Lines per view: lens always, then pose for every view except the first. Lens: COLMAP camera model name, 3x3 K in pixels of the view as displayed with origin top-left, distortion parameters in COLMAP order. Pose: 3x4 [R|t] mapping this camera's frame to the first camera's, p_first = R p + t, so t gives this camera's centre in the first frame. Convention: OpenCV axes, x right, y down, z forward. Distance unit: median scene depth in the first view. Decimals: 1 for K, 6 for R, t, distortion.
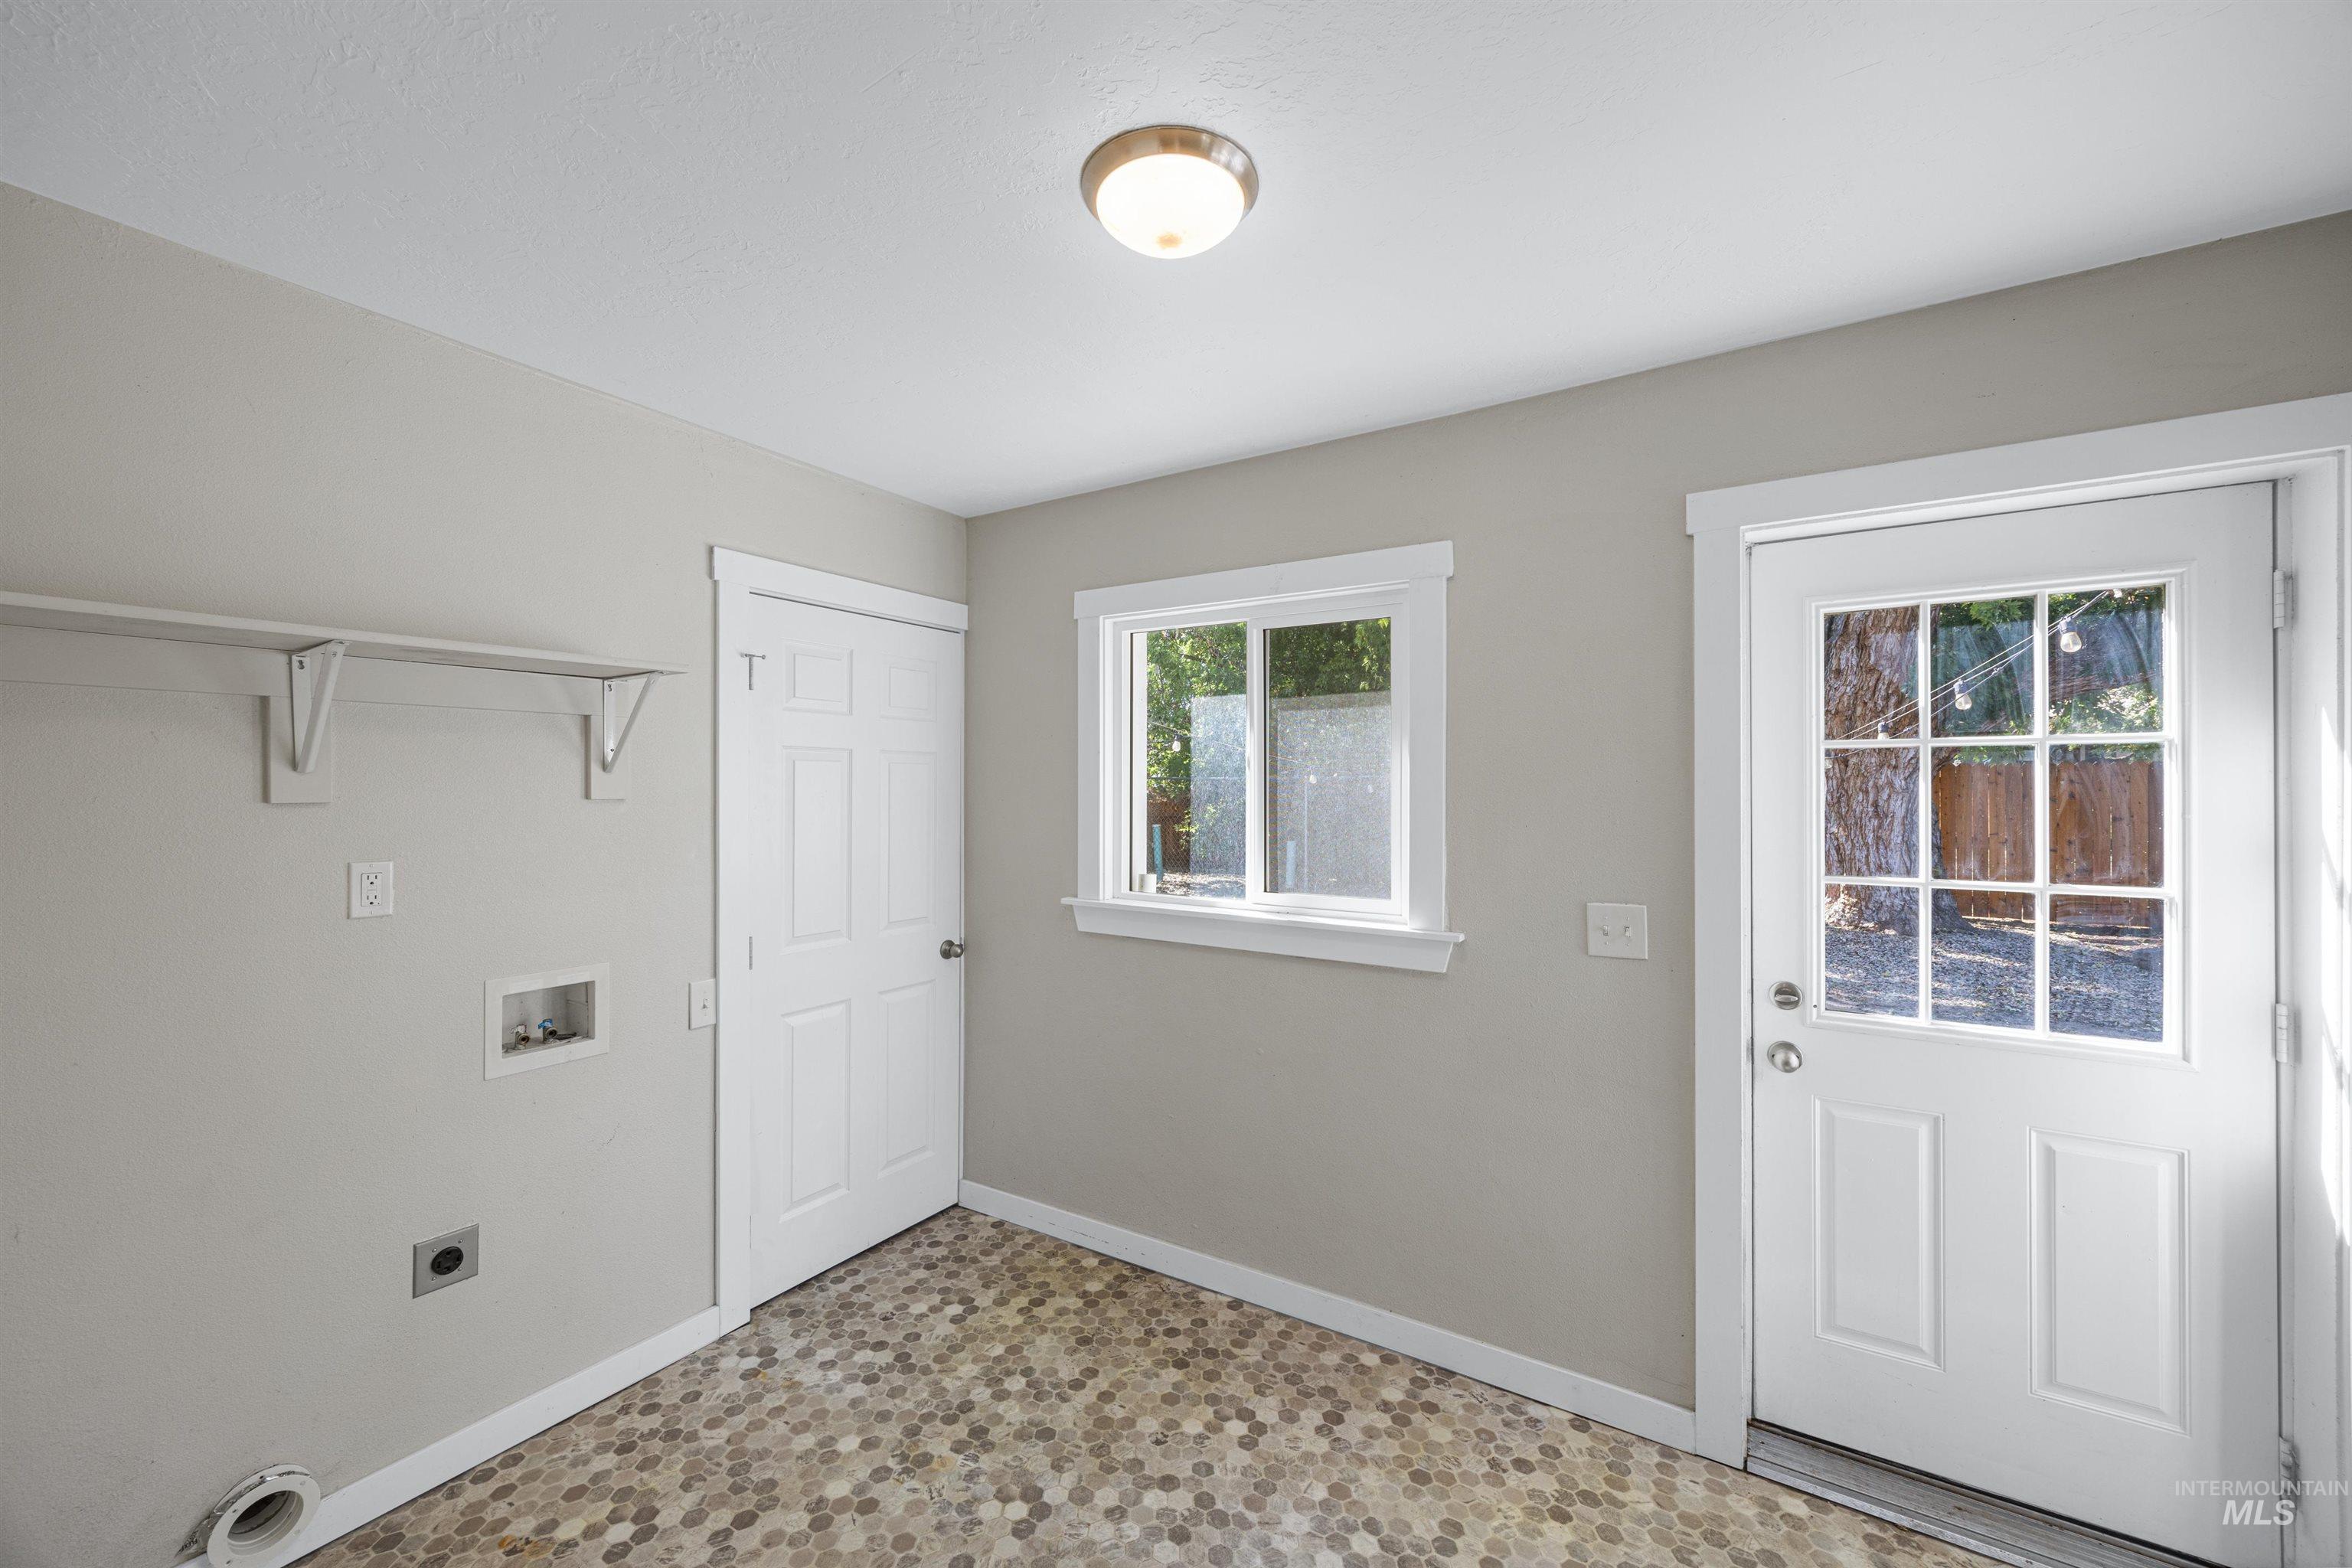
lens RADIAL K [[917.0, 0, 1173.4], [0, 917.0, 785.0], [0, 0, 1]] dist [0.001322, 0.000174]
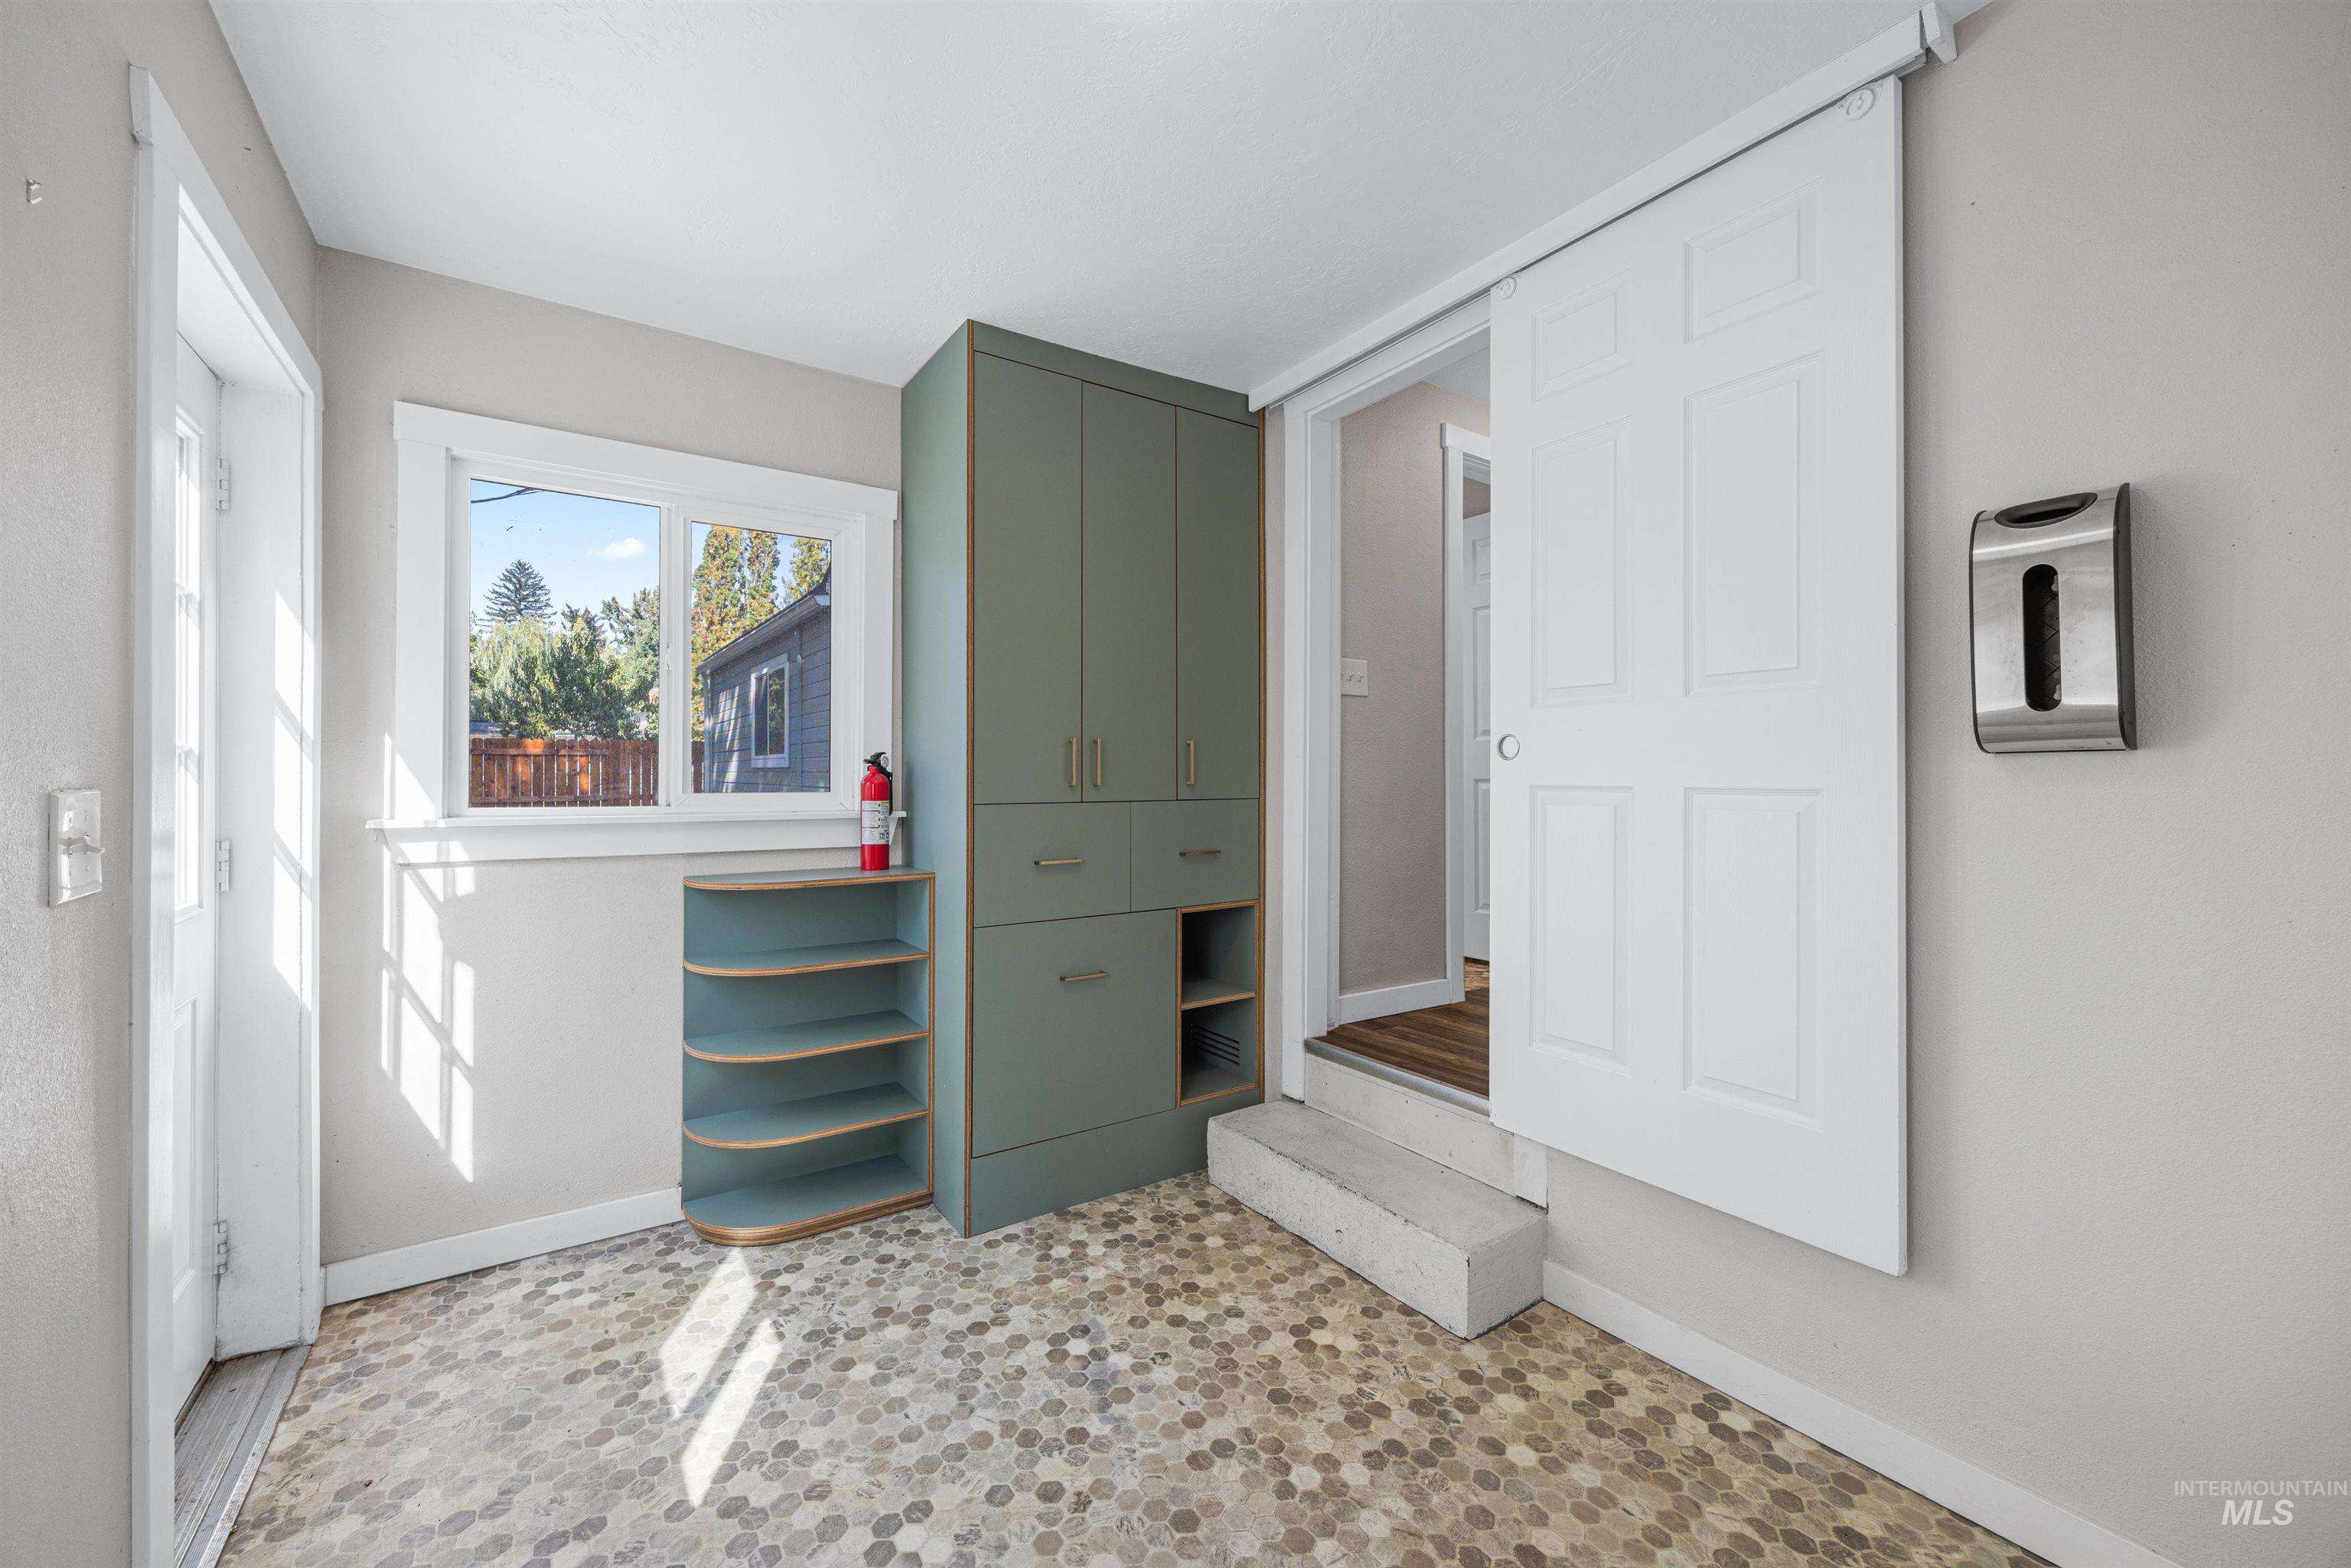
lens RADIAL K [[916.5, 0, 1179.1], [0, 916.5, 771.3], [0, 0, 1]] dist [0.001322, 0.000174]
pose [[-0.921211, 0.001399, 0.389061, -0.390811], [0.000534, 0.999997, -0.002332, 0.129274], [-0.389064, -0.001941, -0.921209, 1.845772]]
